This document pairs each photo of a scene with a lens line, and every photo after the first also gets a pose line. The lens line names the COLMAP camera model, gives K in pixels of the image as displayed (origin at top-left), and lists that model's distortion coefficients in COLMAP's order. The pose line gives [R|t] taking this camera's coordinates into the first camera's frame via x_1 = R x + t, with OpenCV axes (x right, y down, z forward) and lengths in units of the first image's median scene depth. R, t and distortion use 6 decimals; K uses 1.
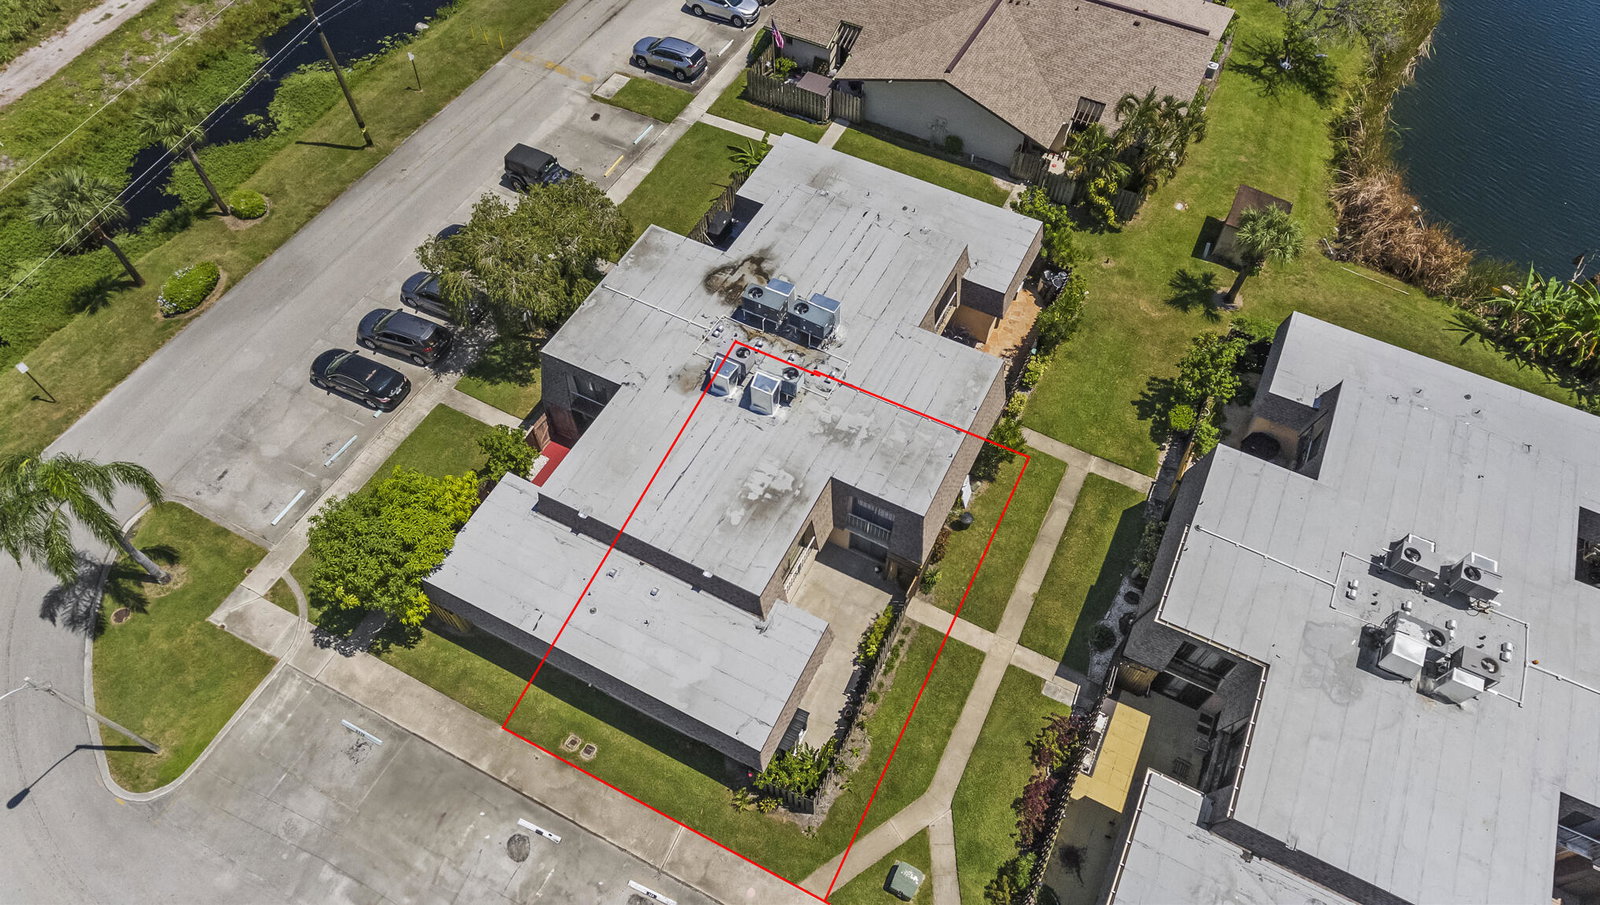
lens RADIAL K [[959.6, 0, 800.7], [0, 959.6, 452.8], [0, 0, 1]] dist [0.004173, 0.000915]
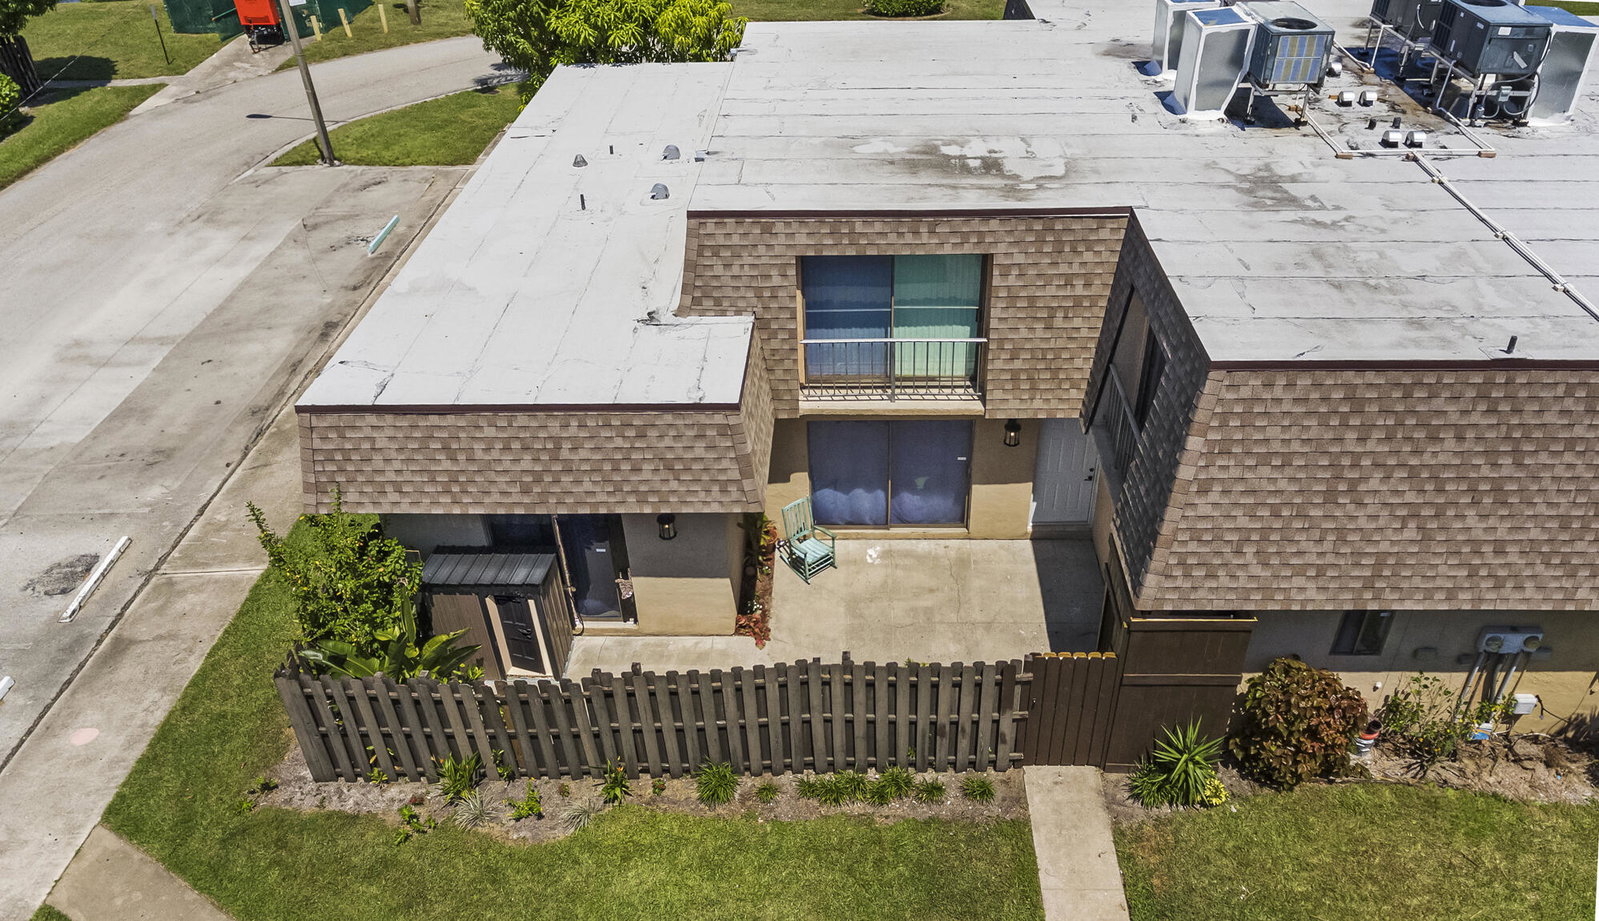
lens RADIAL K [[1105.5, 0, 848.7], [0, 1105.5, 446.3], [0, 0, 1]] dist [-0.001564, -0.001789]
pose [[0.445160, 0.502328, -0.741282, 0.314745], [-0.735316, 0.677498, 0.017528, 0.146683], [0.511022, 0.537274, 0.670965, 0.746053]]
